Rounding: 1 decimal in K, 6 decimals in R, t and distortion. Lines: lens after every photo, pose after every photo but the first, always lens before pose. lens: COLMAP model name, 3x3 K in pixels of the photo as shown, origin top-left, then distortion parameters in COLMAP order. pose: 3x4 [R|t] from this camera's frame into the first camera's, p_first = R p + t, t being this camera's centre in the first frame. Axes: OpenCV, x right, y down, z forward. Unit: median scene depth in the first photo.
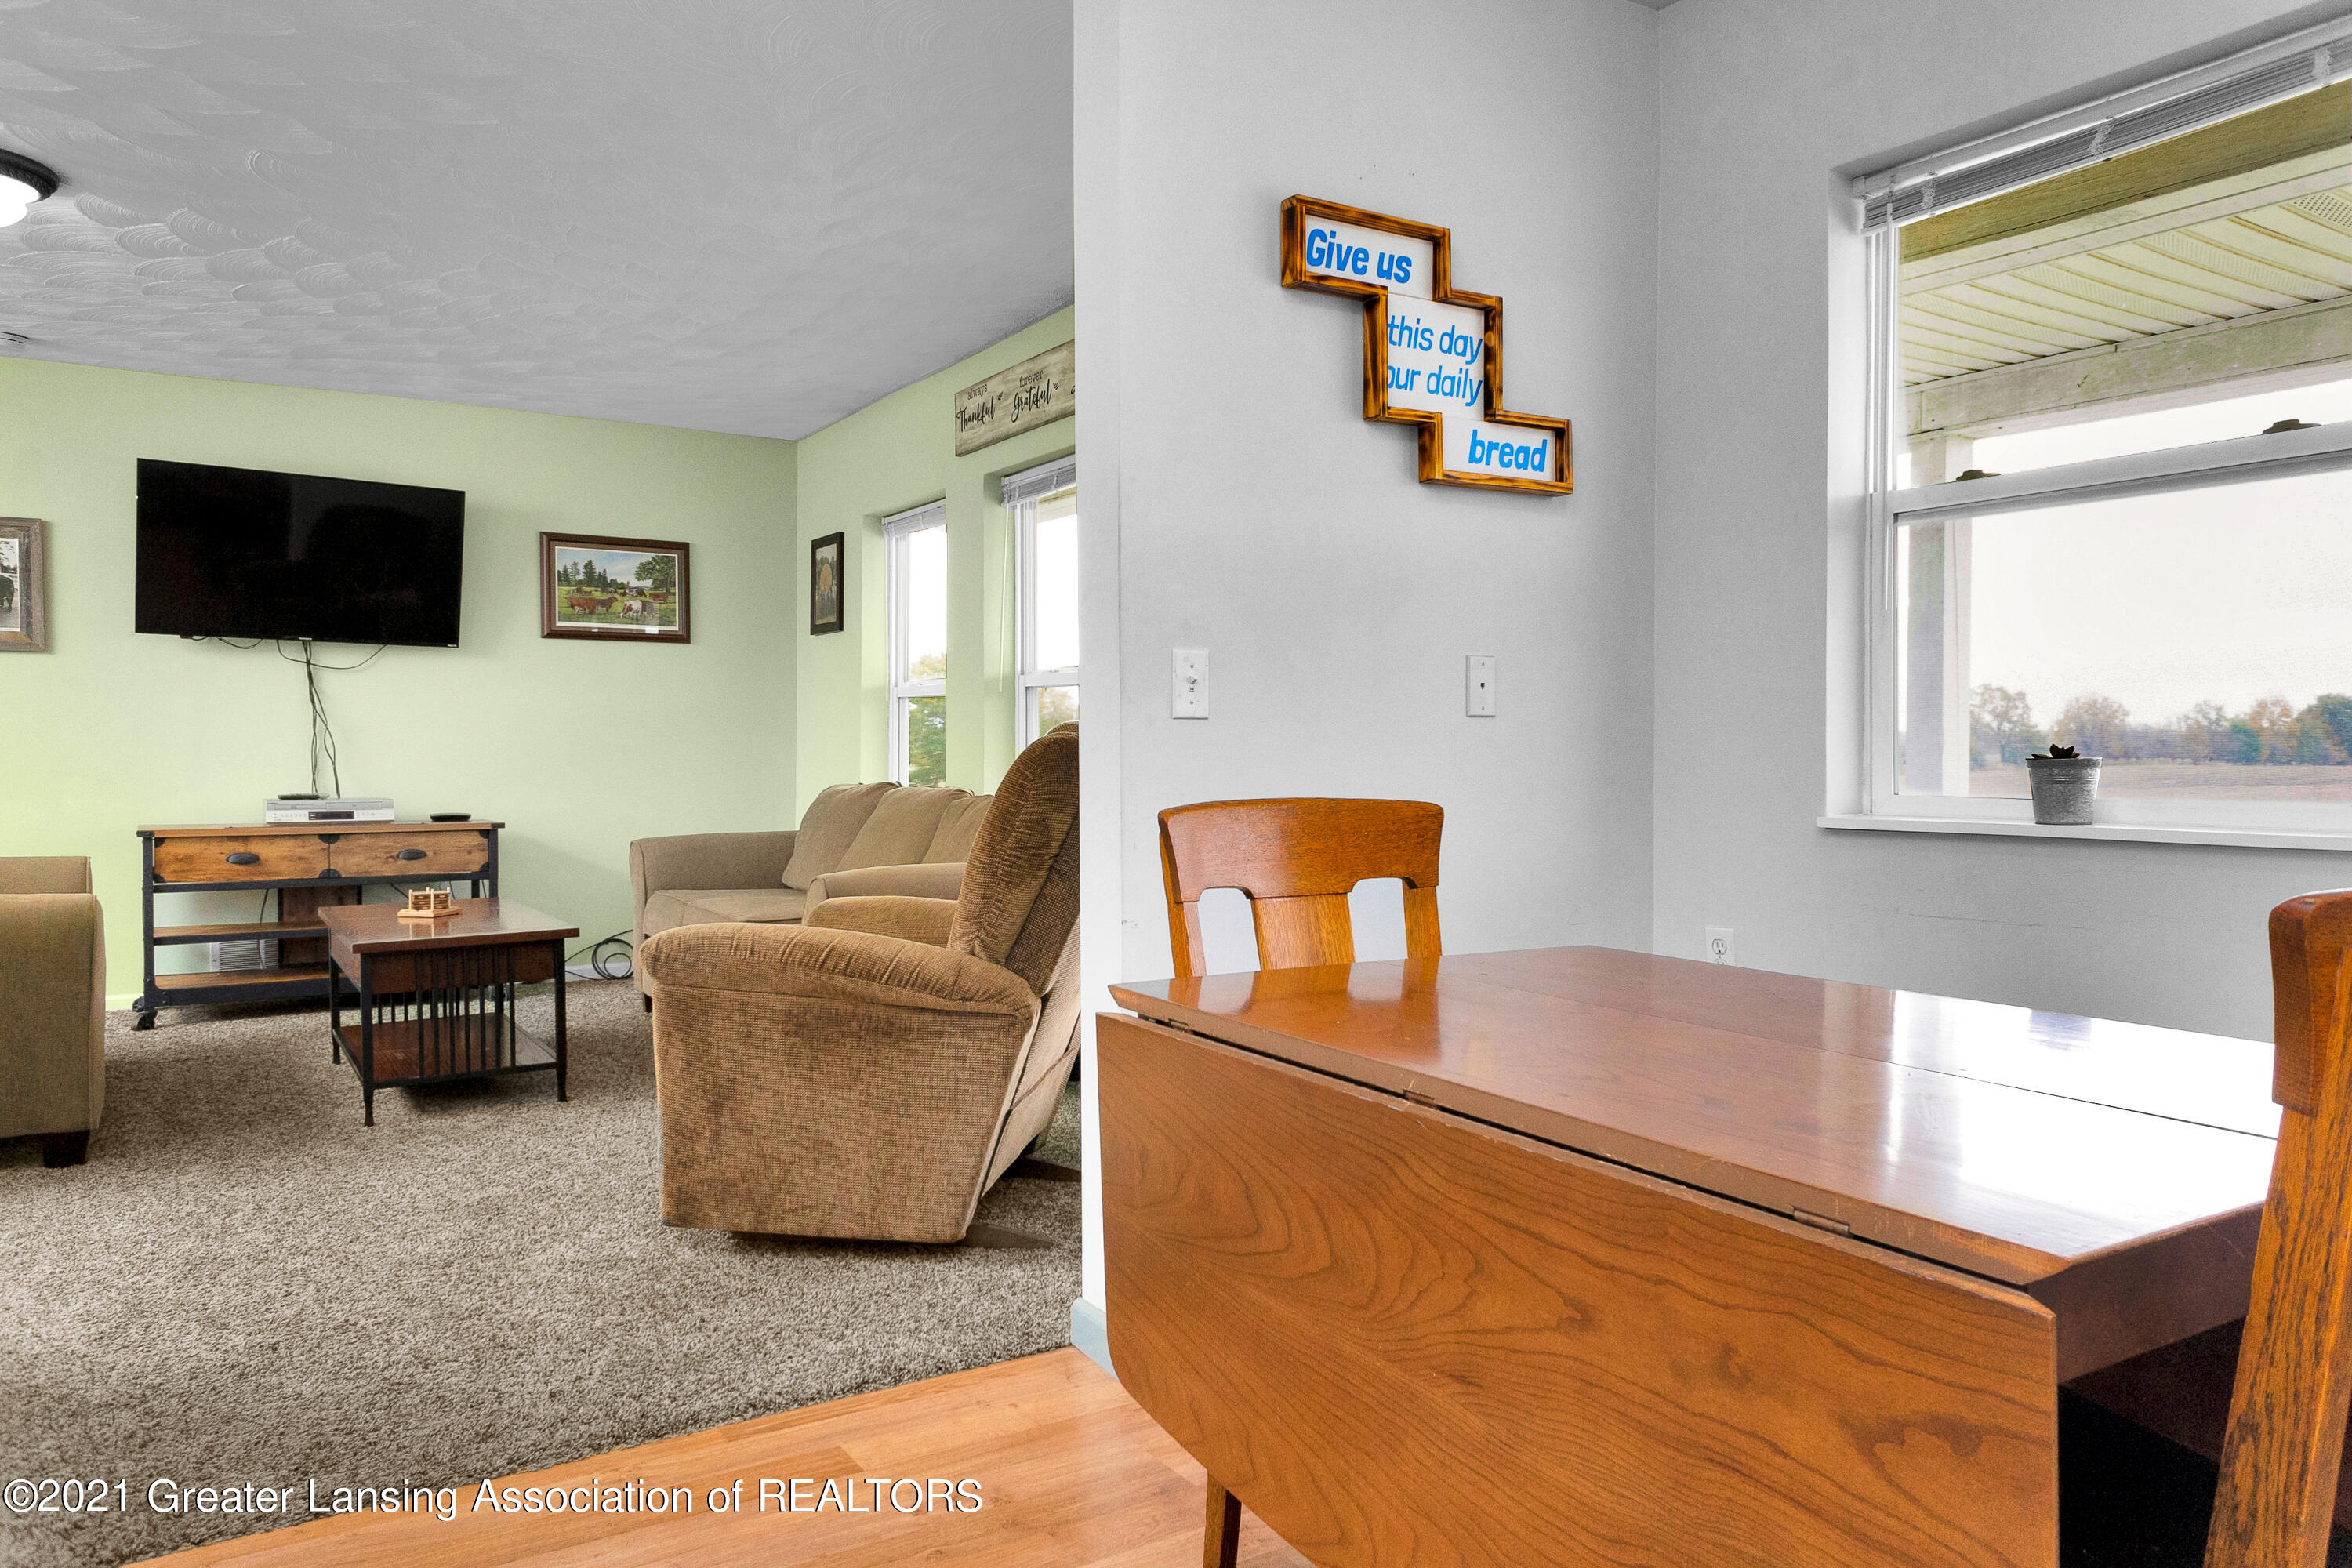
lens RADIAL K [[1625.6, 0, 1173.0], [0, 1625.6, 786.8], [0, 0, 1]] dist [0.034823, -0.023327]
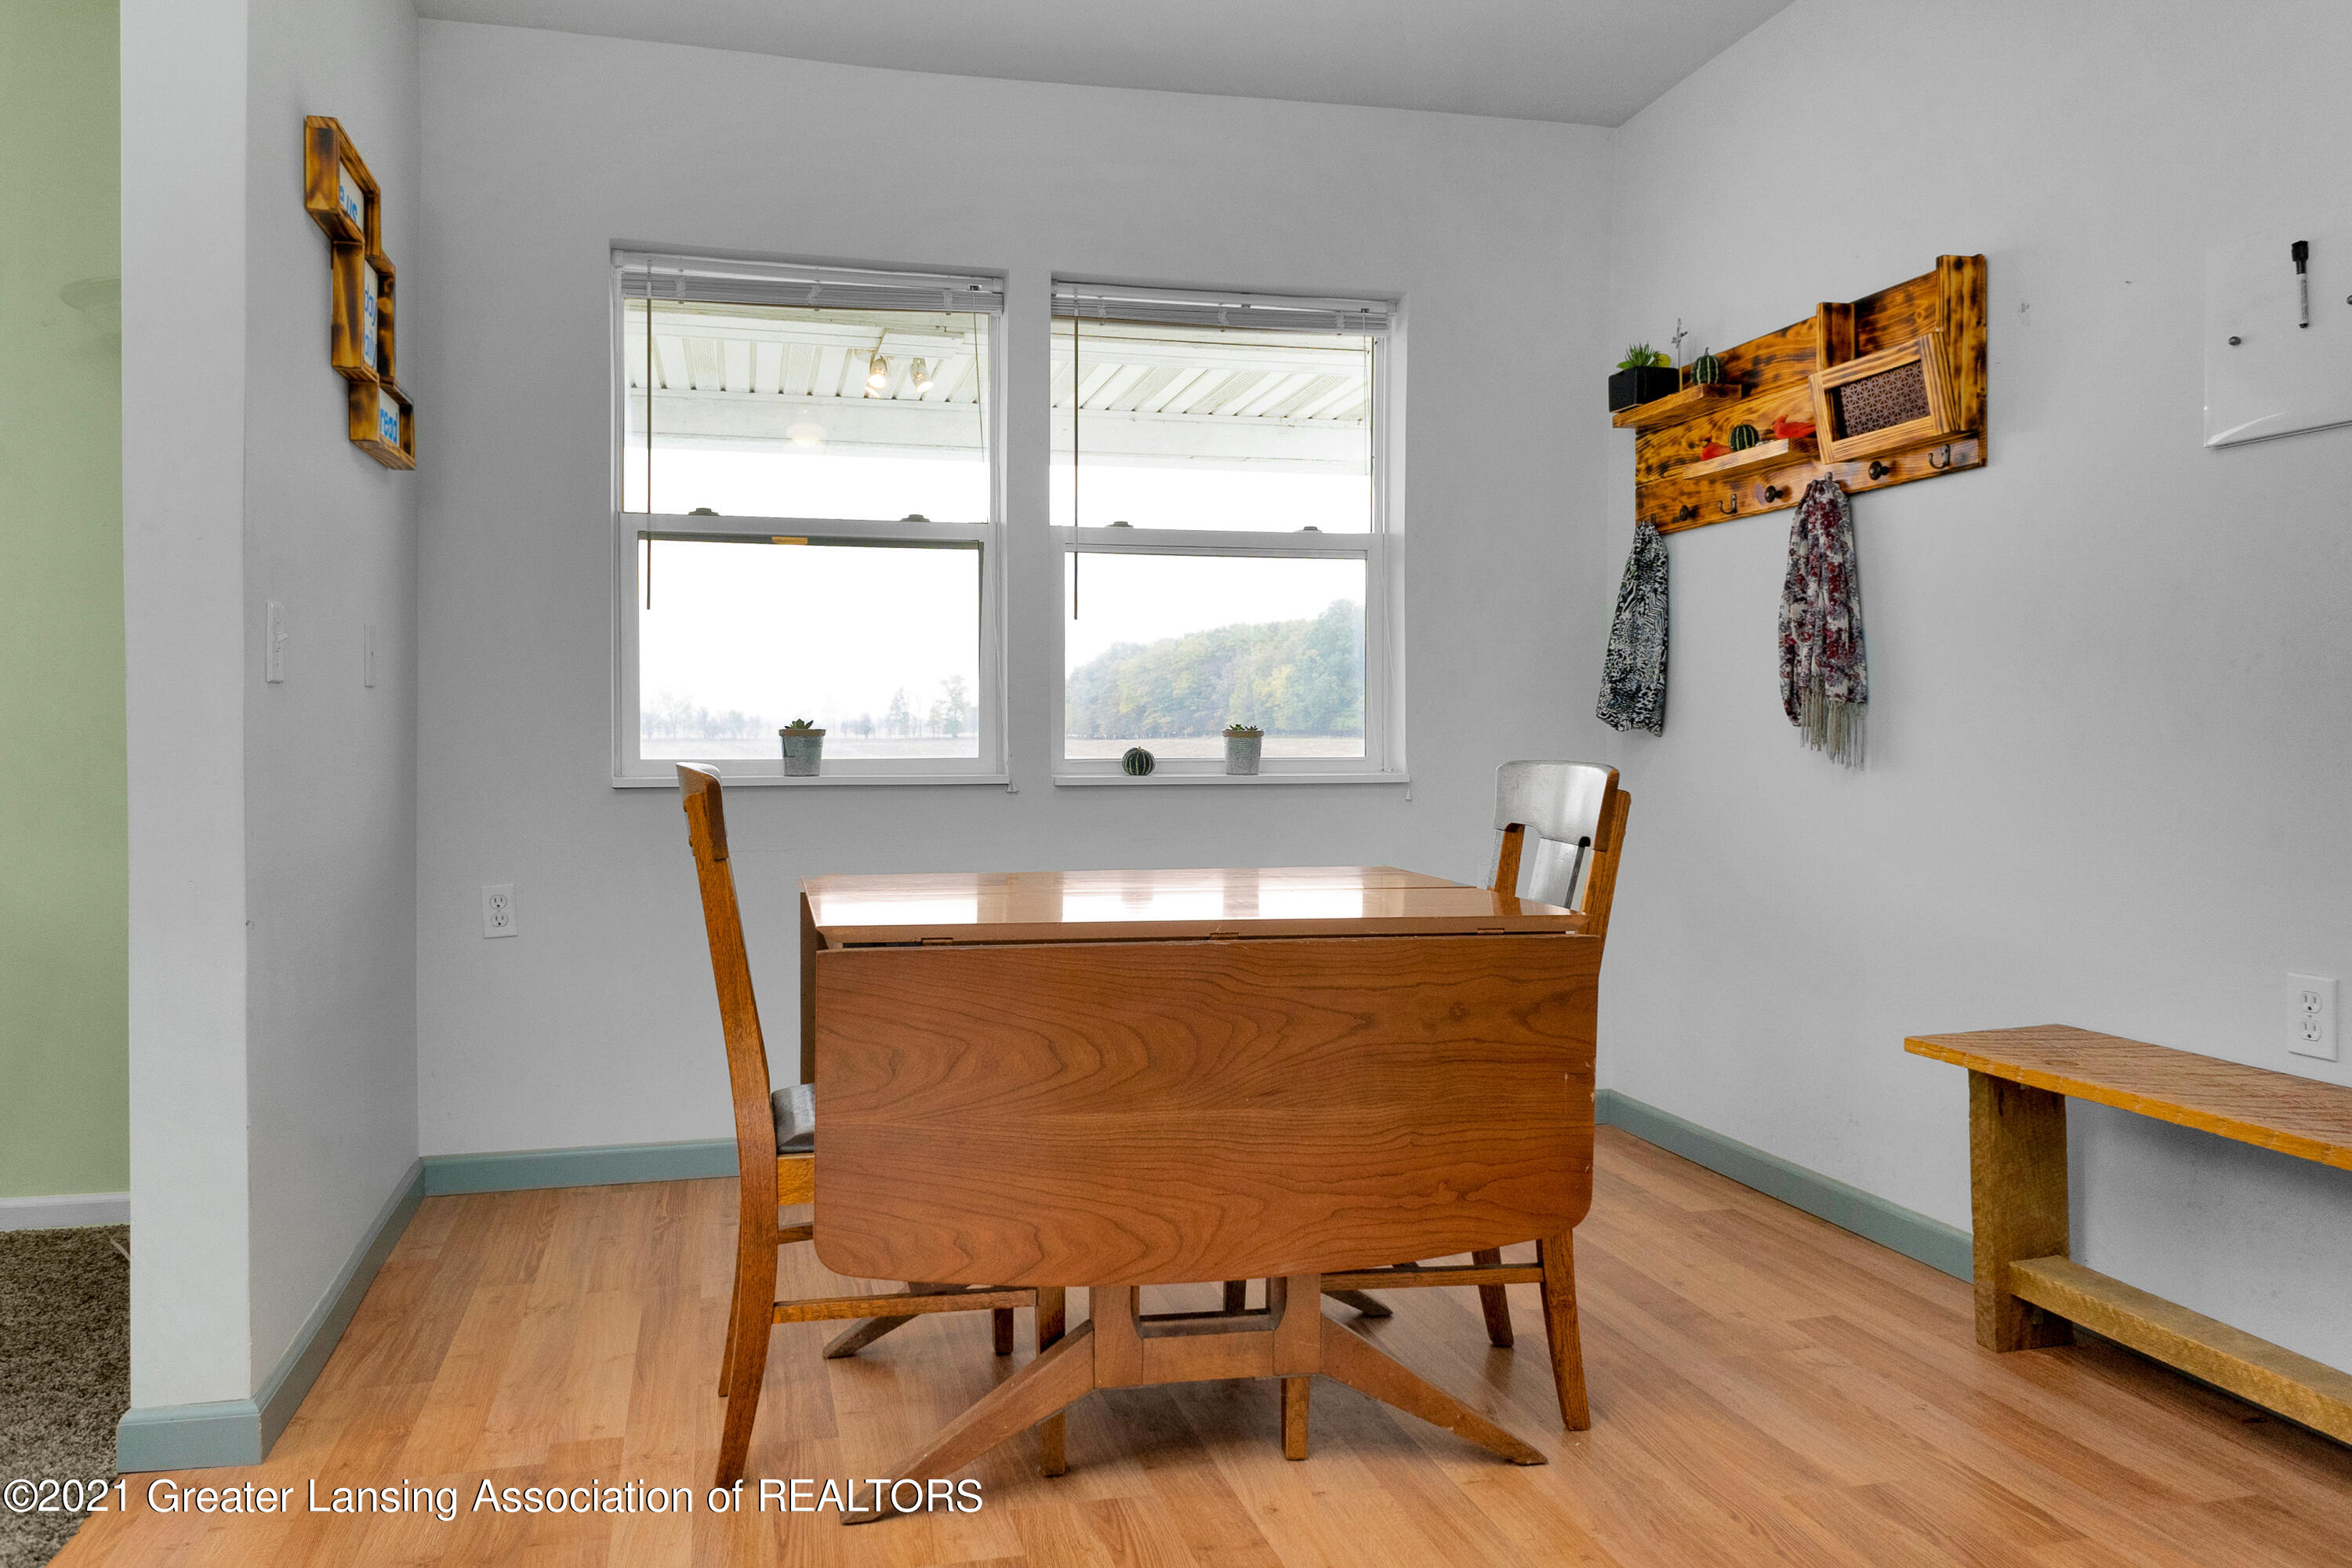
lens RADIAL K [[1625.6, 0, 1172.7], [0, 1625.6, 767.5], [0, 0, 1]] dist [0.034823, -0.023327]
pose [[0.291783, -0.022171, 0.956227, -1.469123], [0.021824, 0.999625, 0.016518, -0.001549], [-0.956235, 0.016049, 0.292158, 0.612664]]
